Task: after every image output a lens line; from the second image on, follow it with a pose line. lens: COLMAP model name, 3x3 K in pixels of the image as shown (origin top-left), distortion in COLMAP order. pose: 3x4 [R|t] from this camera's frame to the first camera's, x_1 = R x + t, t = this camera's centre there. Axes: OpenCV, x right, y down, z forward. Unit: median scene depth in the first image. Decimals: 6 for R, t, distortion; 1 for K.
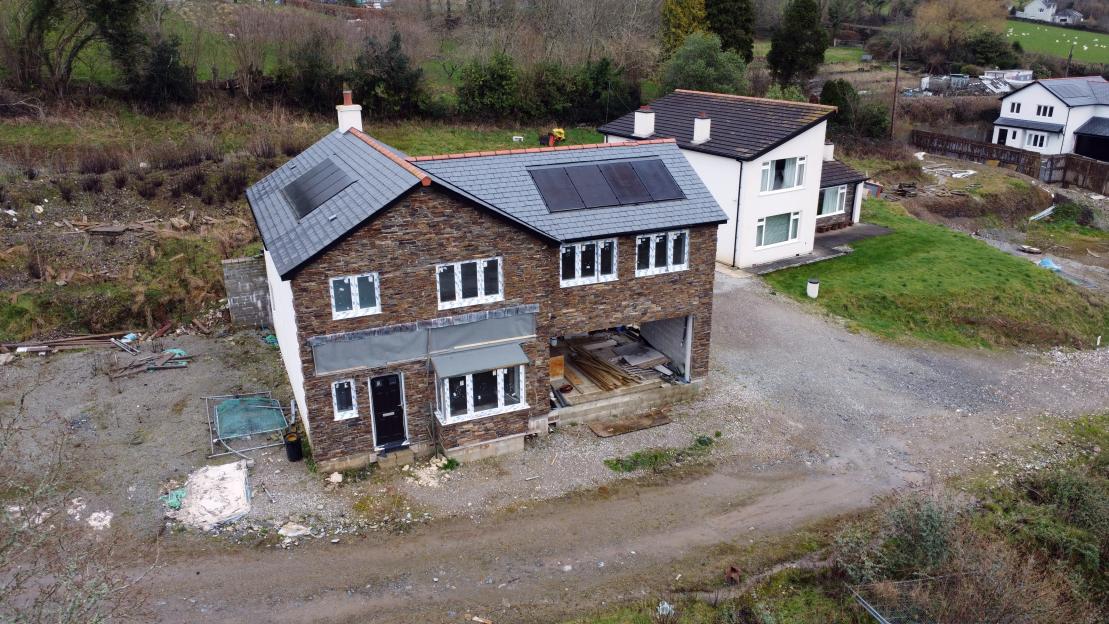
lens RADIAL K [[803.4, 0, 552.8], [0, 803.4, 314.2], [0, 0, 1]] dist [-0.023316, -0.002265]
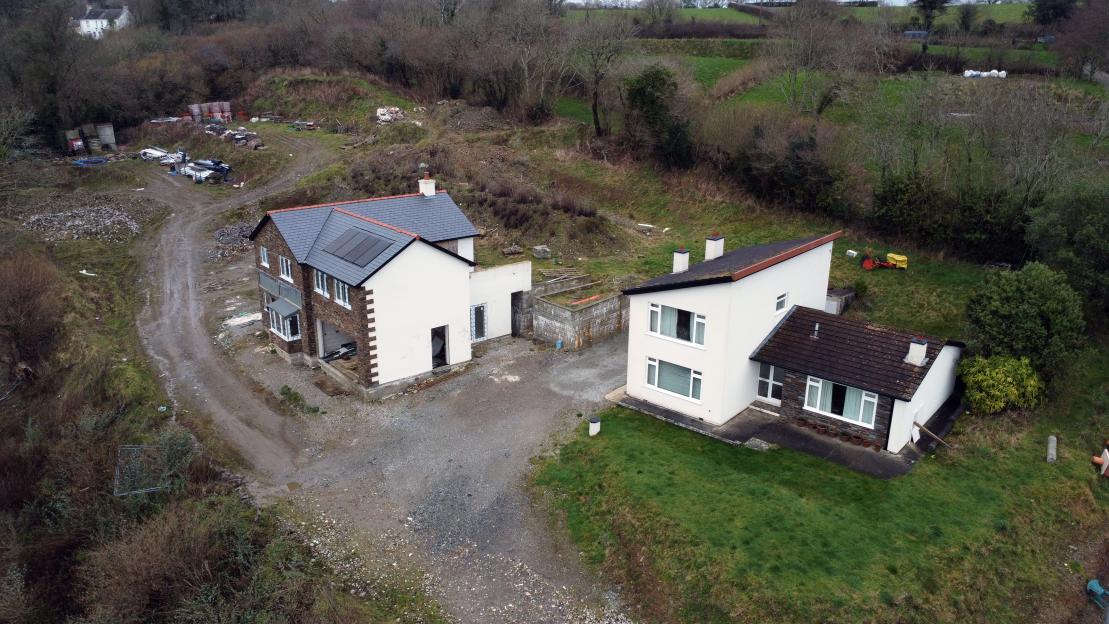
lens RADIAL K [[803.4, 0, 553.0], [0, 803.4, 310.1], [0, 0, 1]] dist [-0.023316, -0.002265]
pose [[0.275552, 0.301954, -0.912631, 1.267866], [-0.344185, 0.917435, 0.199623, -0.374861], [0.897557, 0.259107, 0.356729, 0.587694]]
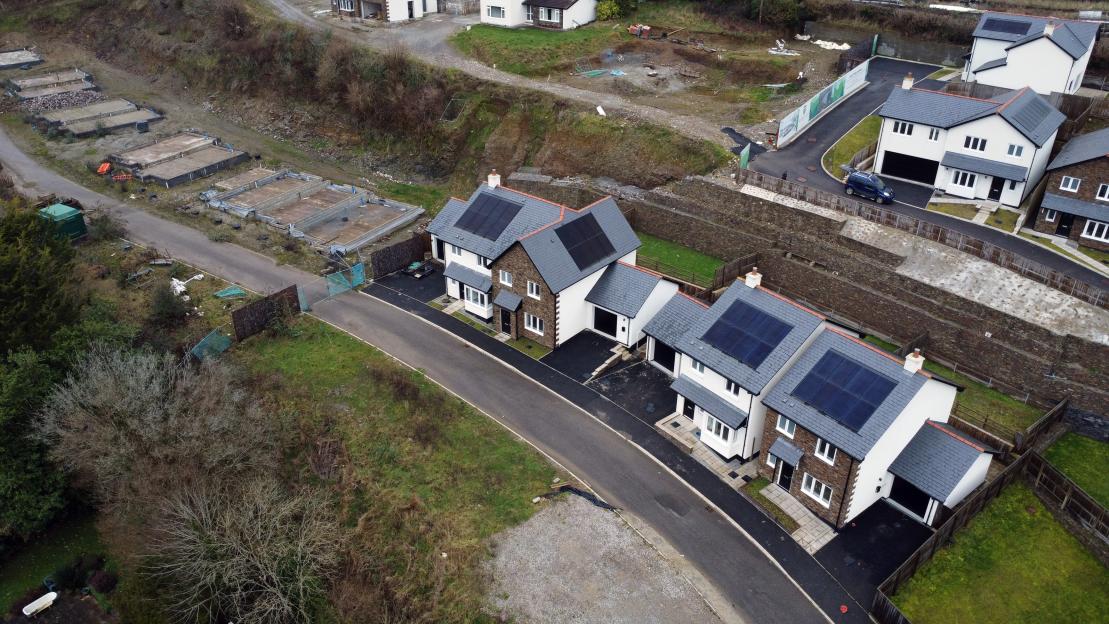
lens RADIAL K [[803.4, 0, 554.1], [0, 803.4, 312.9], [0, 0, 1]] dist [-0.023316, -0.002265]
pose [[0.377793, 0.462714, -0.801978, 3.528689], [-0.331645, 0.876325, 0.349380, -0.264300], [0.864456, 0.133979, 0.484526, -0.026299]]
